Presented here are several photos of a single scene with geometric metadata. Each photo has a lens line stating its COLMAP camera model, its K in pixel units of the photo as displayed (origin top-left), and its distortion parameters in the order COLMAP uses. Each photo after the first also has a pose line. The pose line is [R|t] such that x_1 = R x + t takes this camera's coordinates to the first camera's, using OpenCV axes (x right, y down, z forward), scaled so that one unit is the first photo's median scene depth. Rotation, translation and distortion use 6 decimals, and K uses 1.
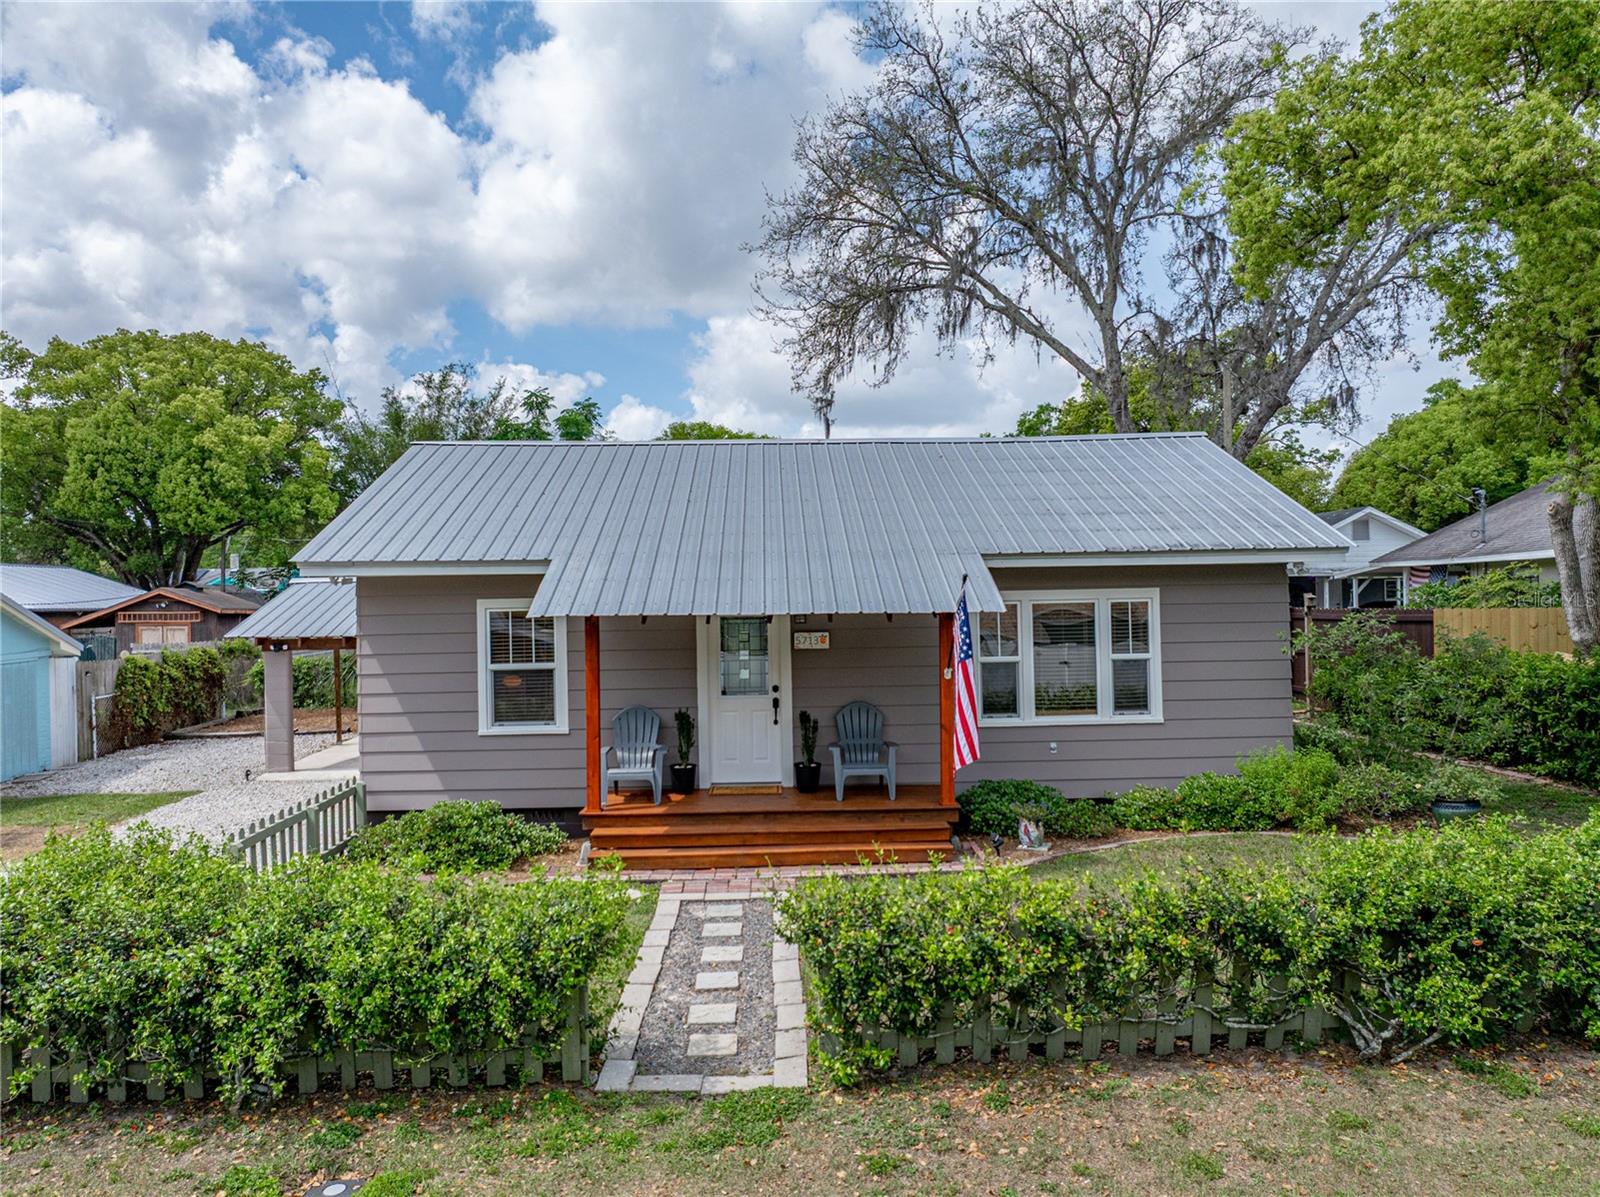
lens RADIAL K [[1142.9, 0, 806.1], [0, 1142.9, 587.1], [0, 0, 1]] dist [-0.031906, 0.015509]
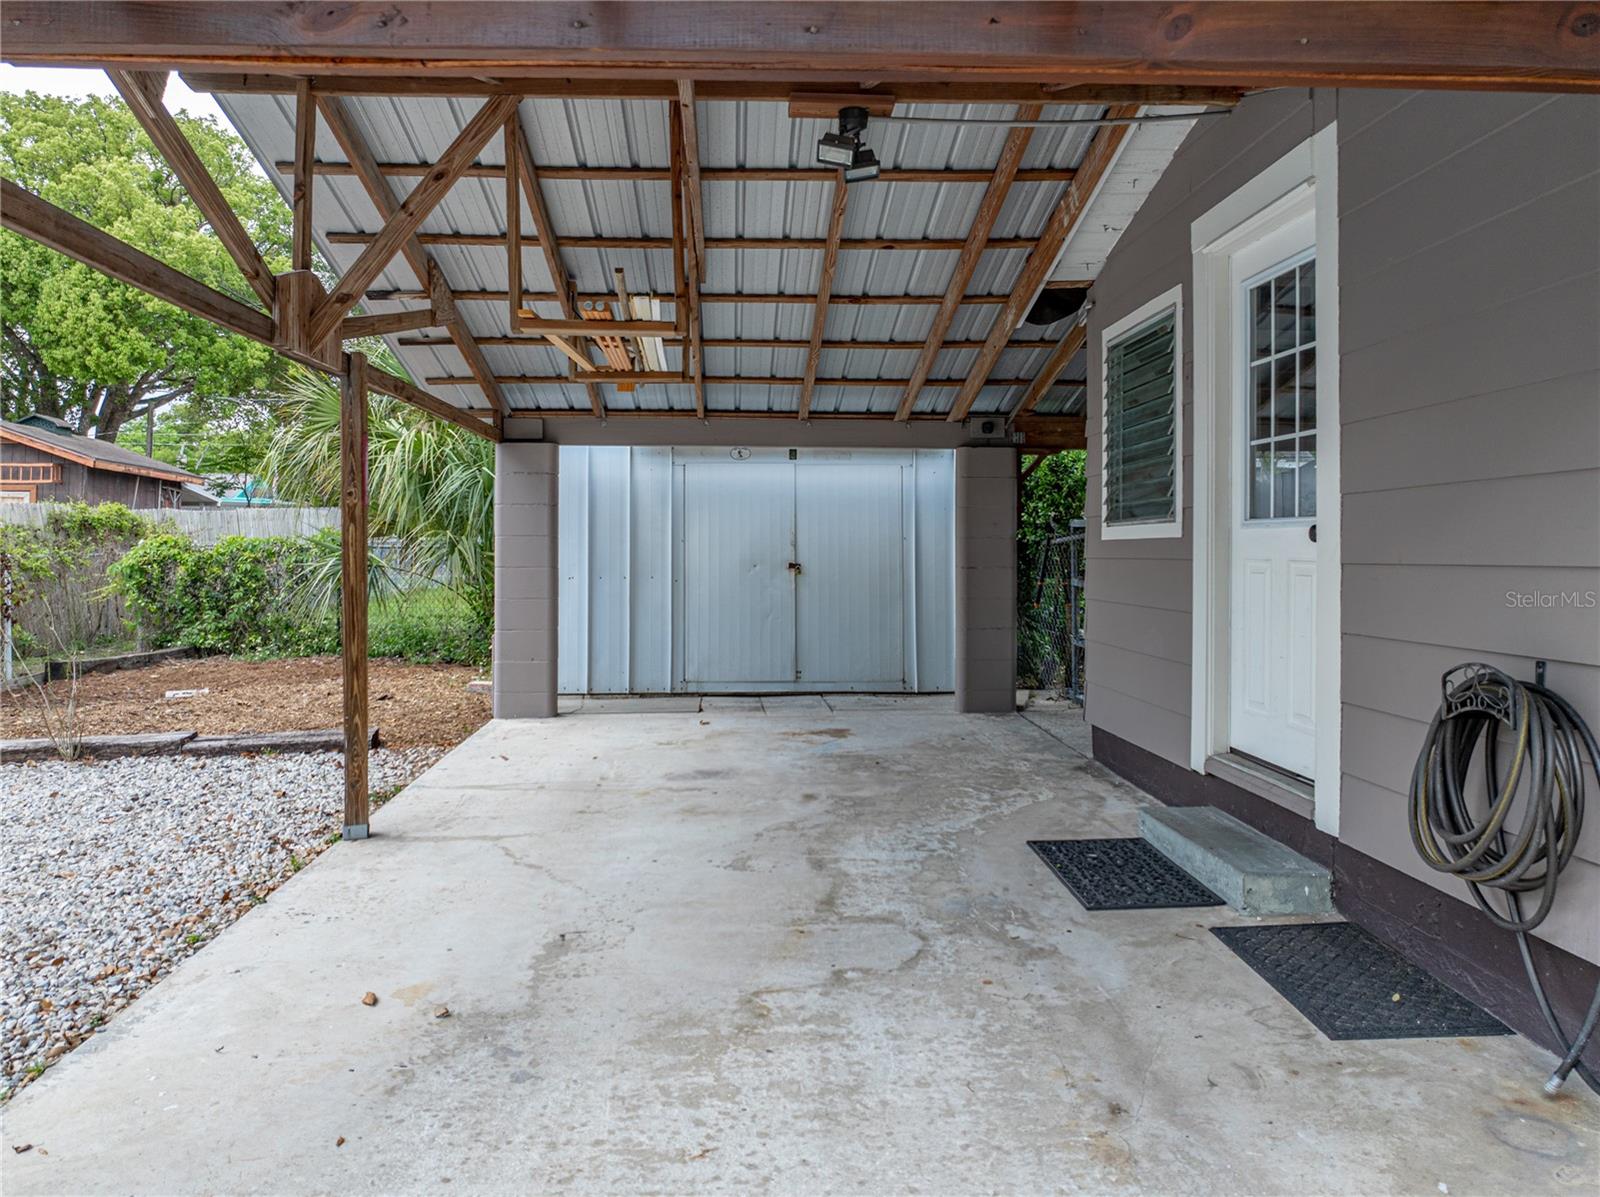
lens RADIAL K [[1142.9, 0, 811.1], [0, 1142.9, 570.1], [0, 0, 1]] dist [-0.031906, 0.015509]
pose [[0.999443, 0.023131, 0.024065, -0.535997], [-0.023743, 0.999394, 0.025440, 0.130804], [-0.023462, -0.025997, 0.999387, 1.271789]]
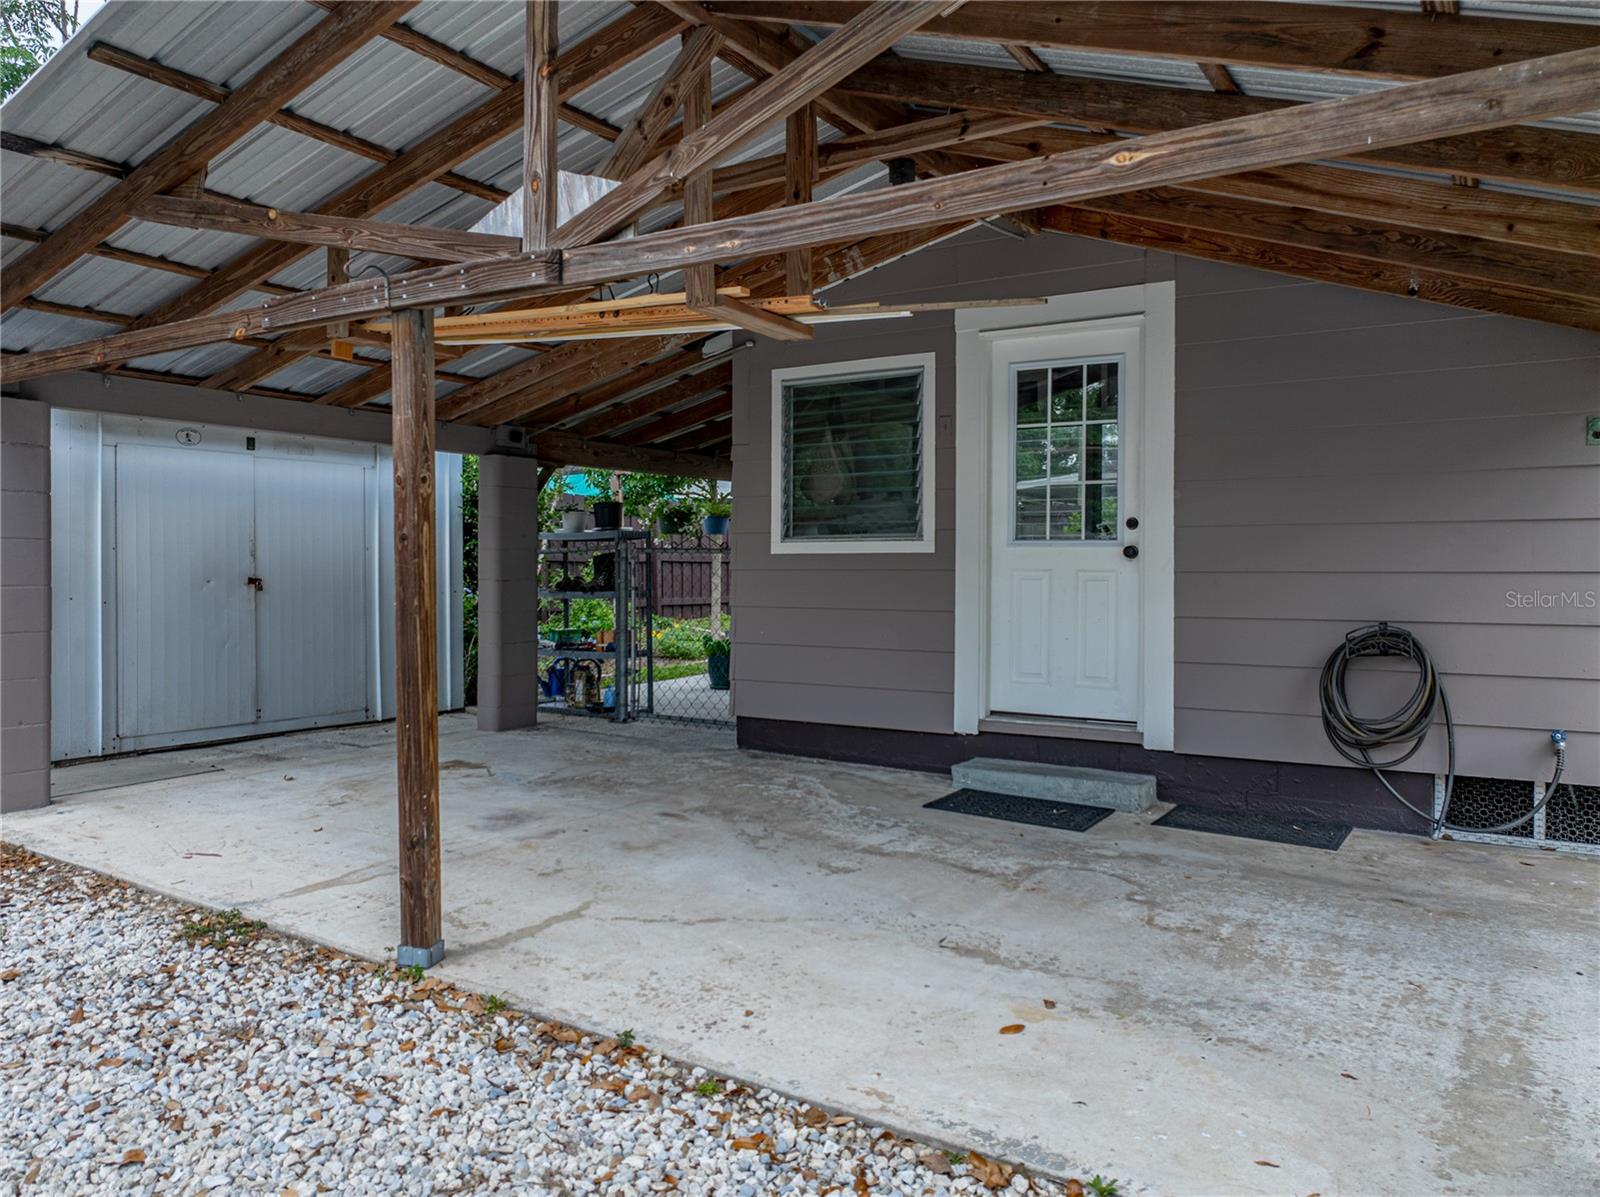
lens RADIAL K [[1142.9, 0, 805.7], [0, 1142.9, 593.6], [0, 0, 1]] dist [-0.031906, 0.015509]
pose [[0.563291, 0.005436, 0.826241, -0.816810], [-0.022986, 0.999694, 0.009093, 0.140217], [-0.825939, -0.024114, 0.563243, 1.412353]]
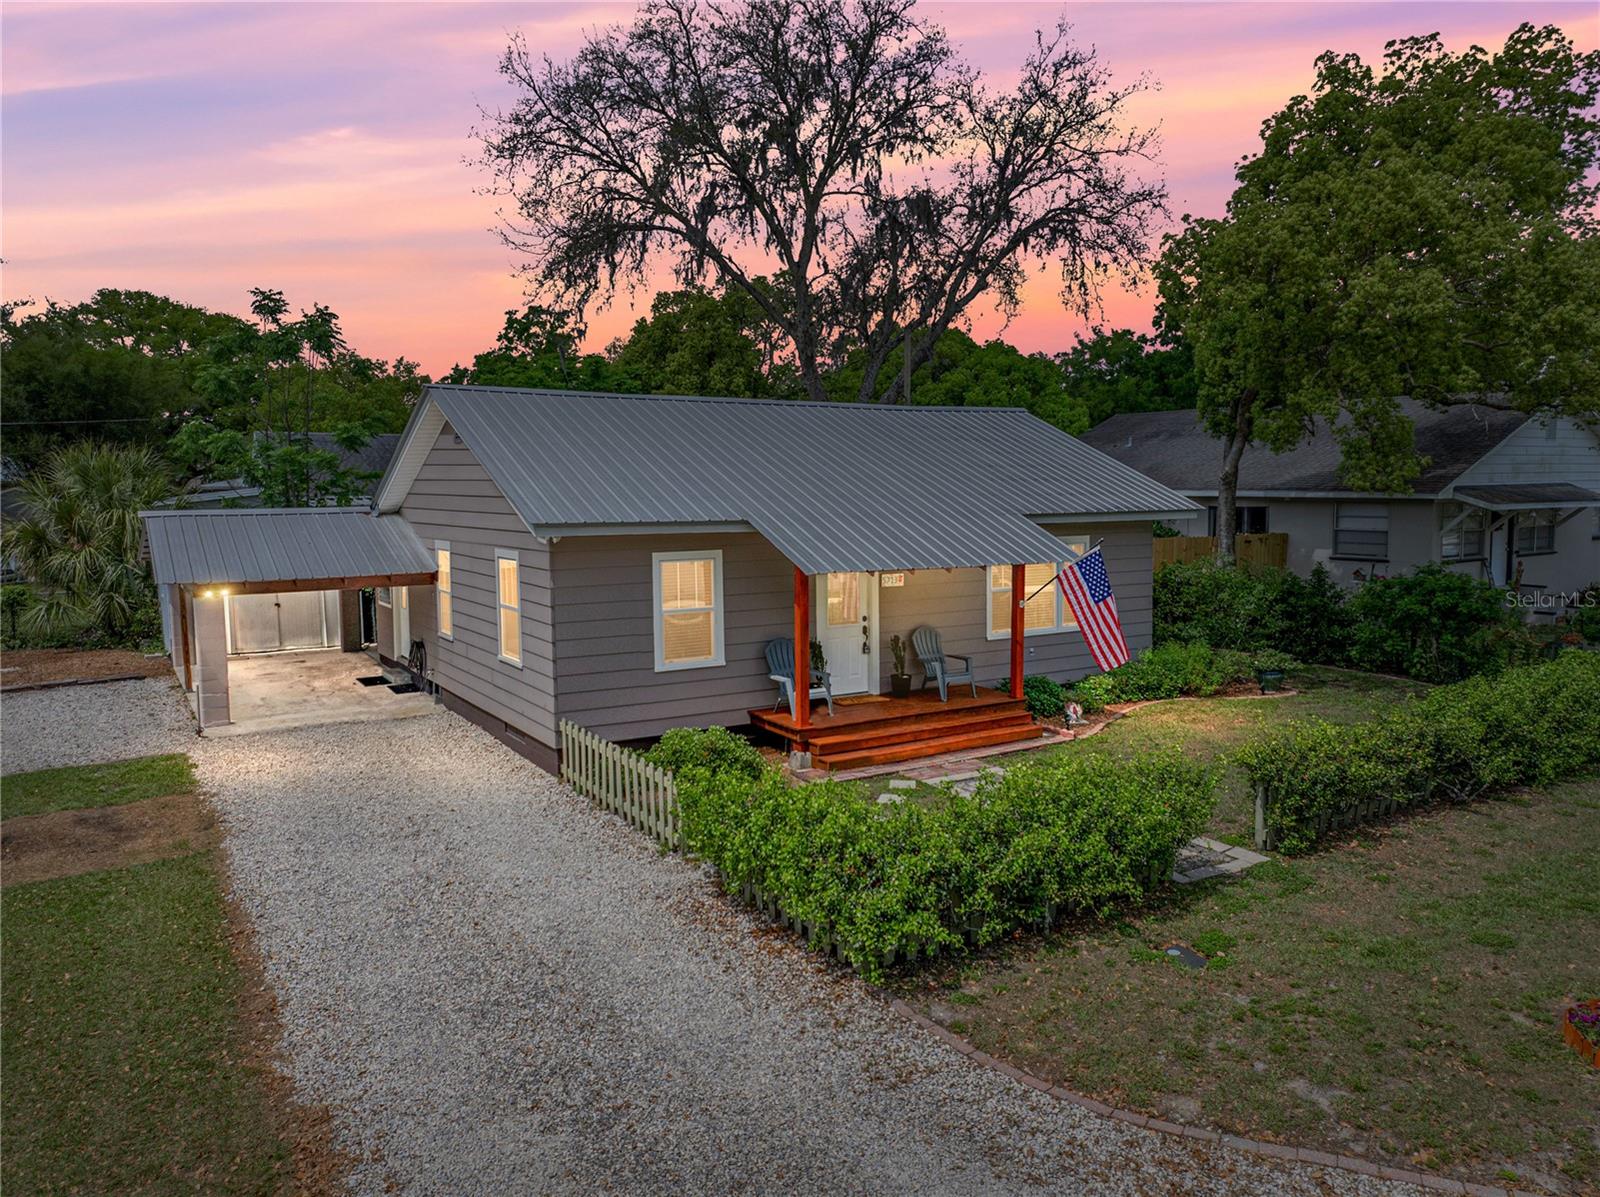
lens RADIAL K [[1142.9, 0, 829.9], [0, 1142.9, 575.6], [0, 0, 1]] dist [-0.031906, 0.015509]
pose [[0.856256, -0.026105, 0.515891, -0.706298], [-0.017431, 0.996693, 0.079365, -0.057175], [-0.516257, -0.076949, 0.852970, -0.046596]]
